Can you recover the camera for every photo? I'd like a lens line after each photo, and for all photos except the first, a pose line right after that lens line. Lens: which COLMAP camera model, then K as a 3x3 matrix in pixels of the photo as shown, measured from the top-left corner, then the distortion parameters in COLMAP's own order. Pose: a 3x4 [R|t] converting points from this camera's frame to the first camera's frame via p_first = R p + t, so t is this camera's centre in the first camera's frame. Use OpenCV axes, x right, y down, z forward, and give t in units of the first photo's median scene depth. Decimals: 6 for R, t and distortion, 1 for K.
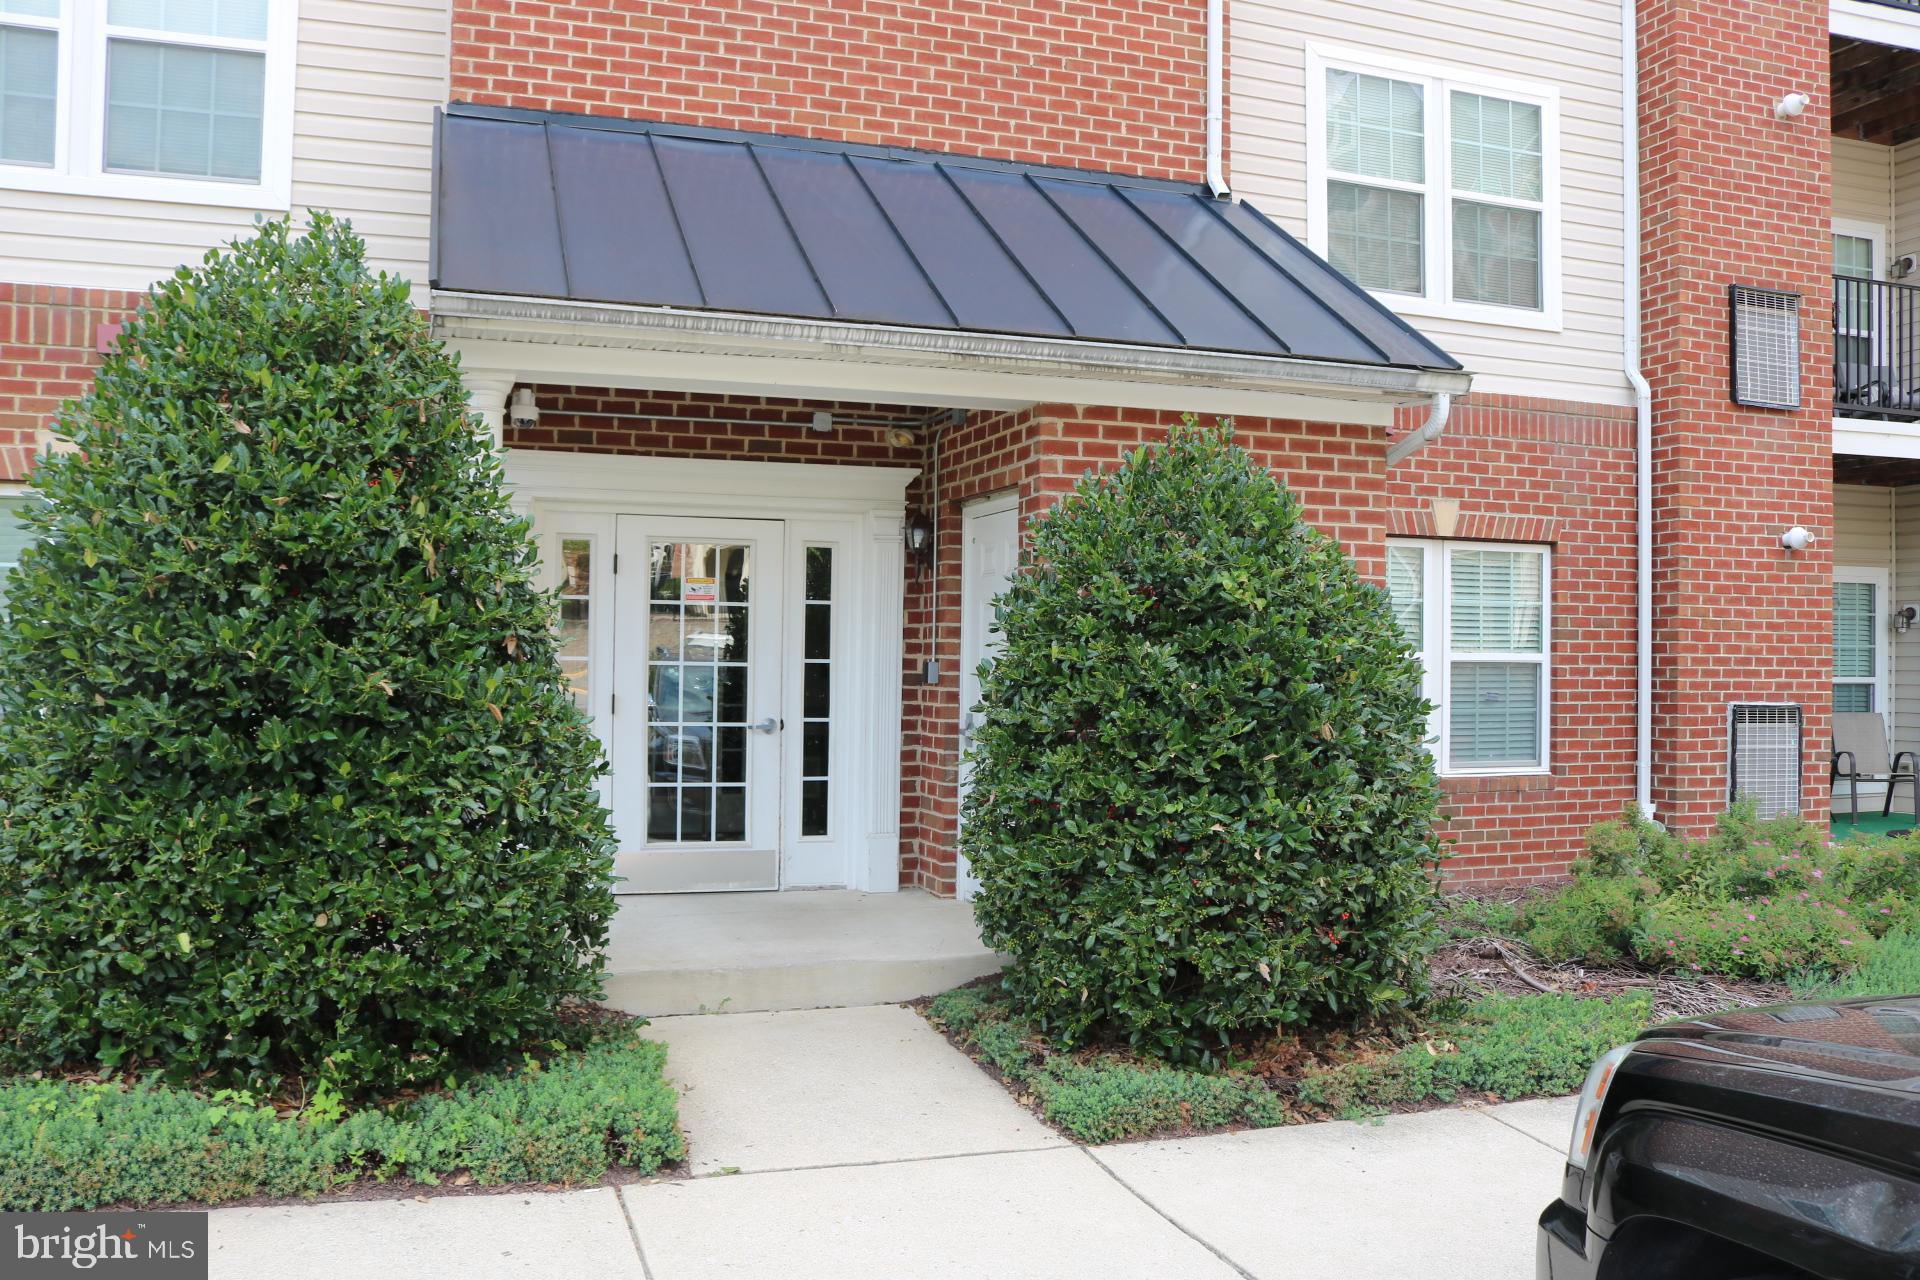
lens RADIAL K [[1611.0, 0, 960.0], [0, 1611.0, 640.0], [0, 0, 1]] dist [-0.119059, 0.010975]
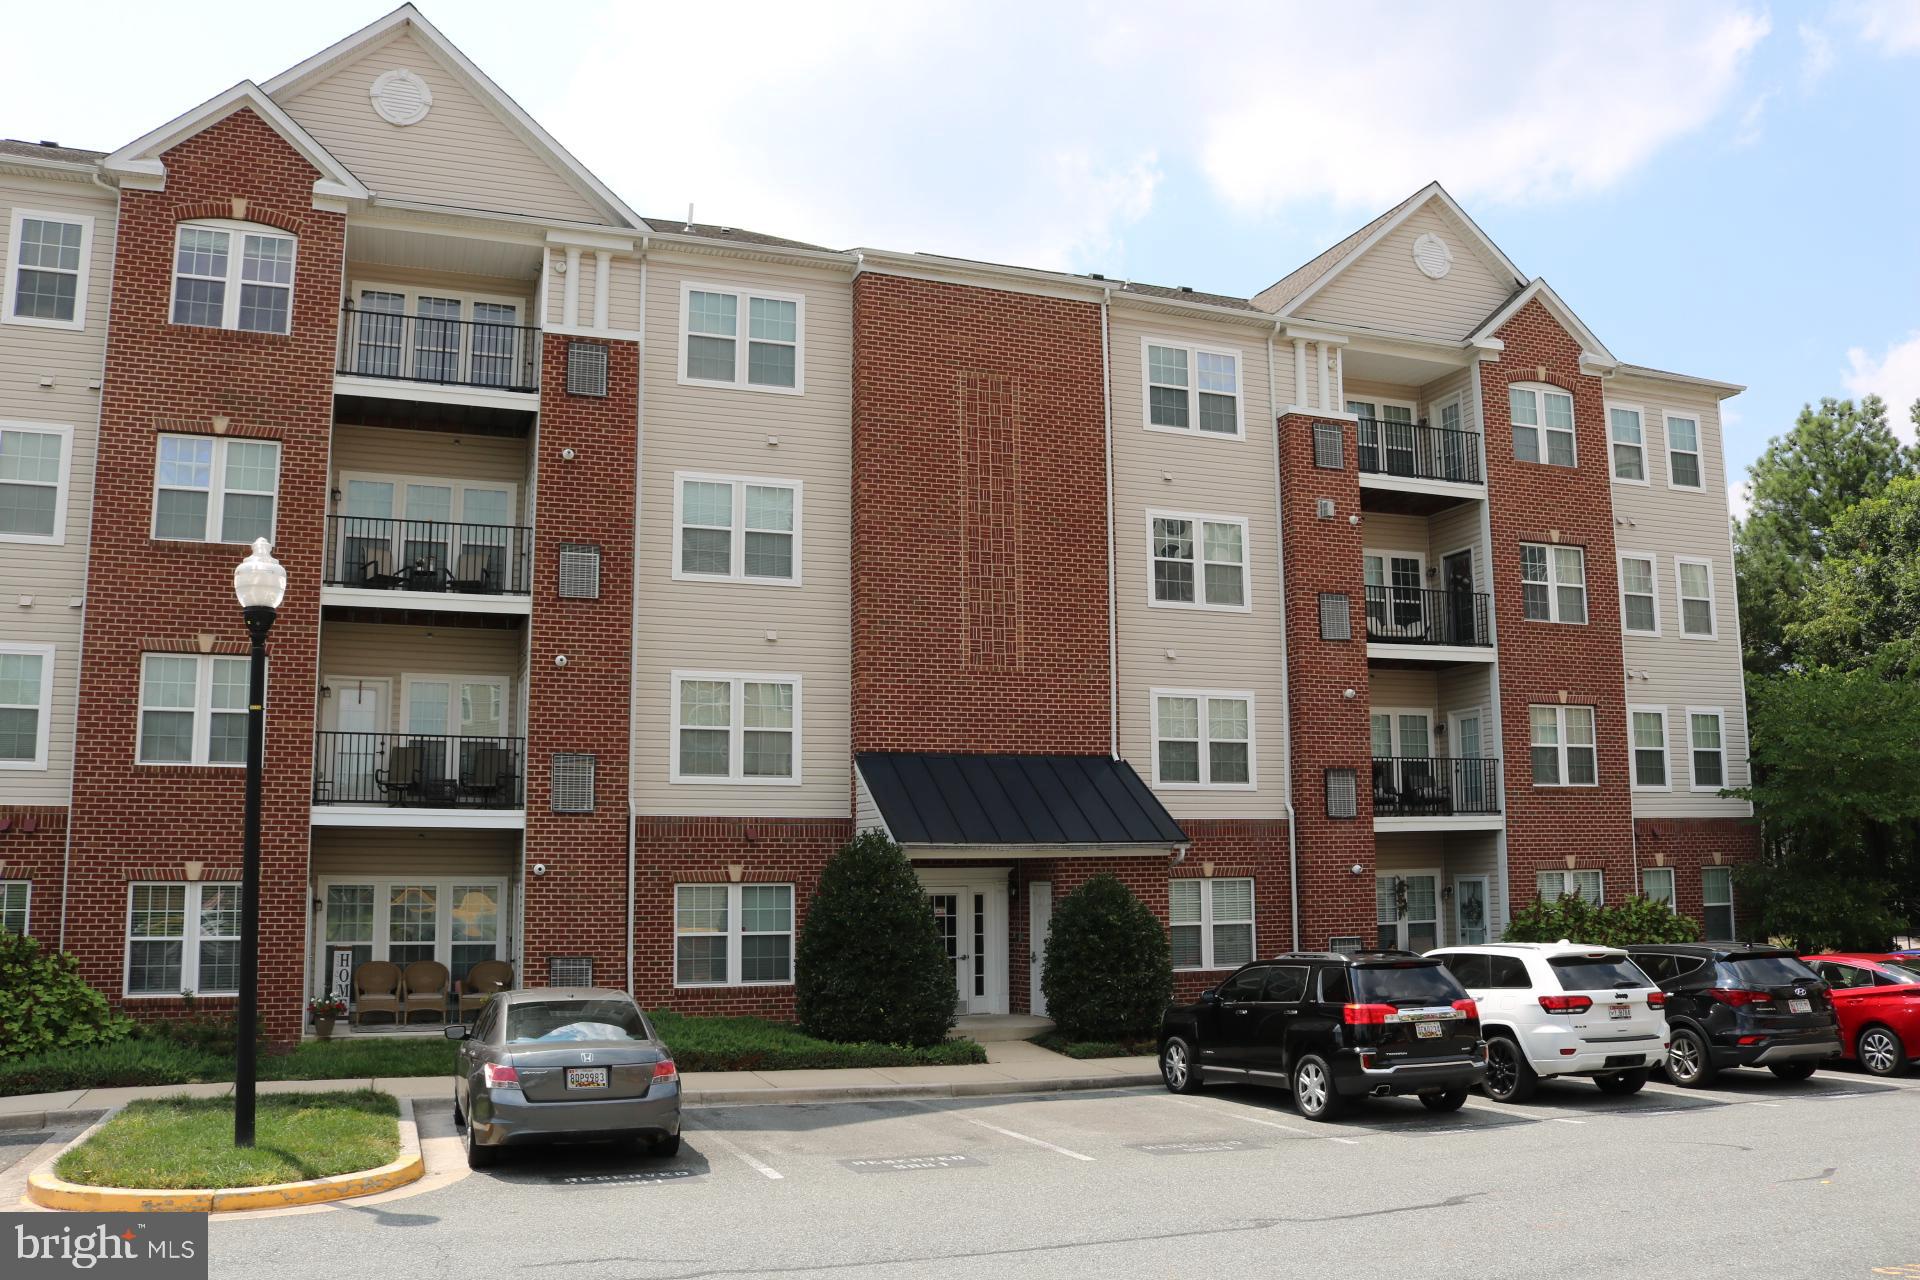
lens RADIAL K [[1611.0, 0, 960.0], [0, 1611.0, 640.0], [0, 0, 1]] dist [-0.119059, 0.010975]
pose [[0.999555, -0.018461, 0.023433, -0.196648], [0.021417, 0.990899, -0.132893, -0.138534], [-0.020766, 0.133336, 0.990853, -2.076762]]
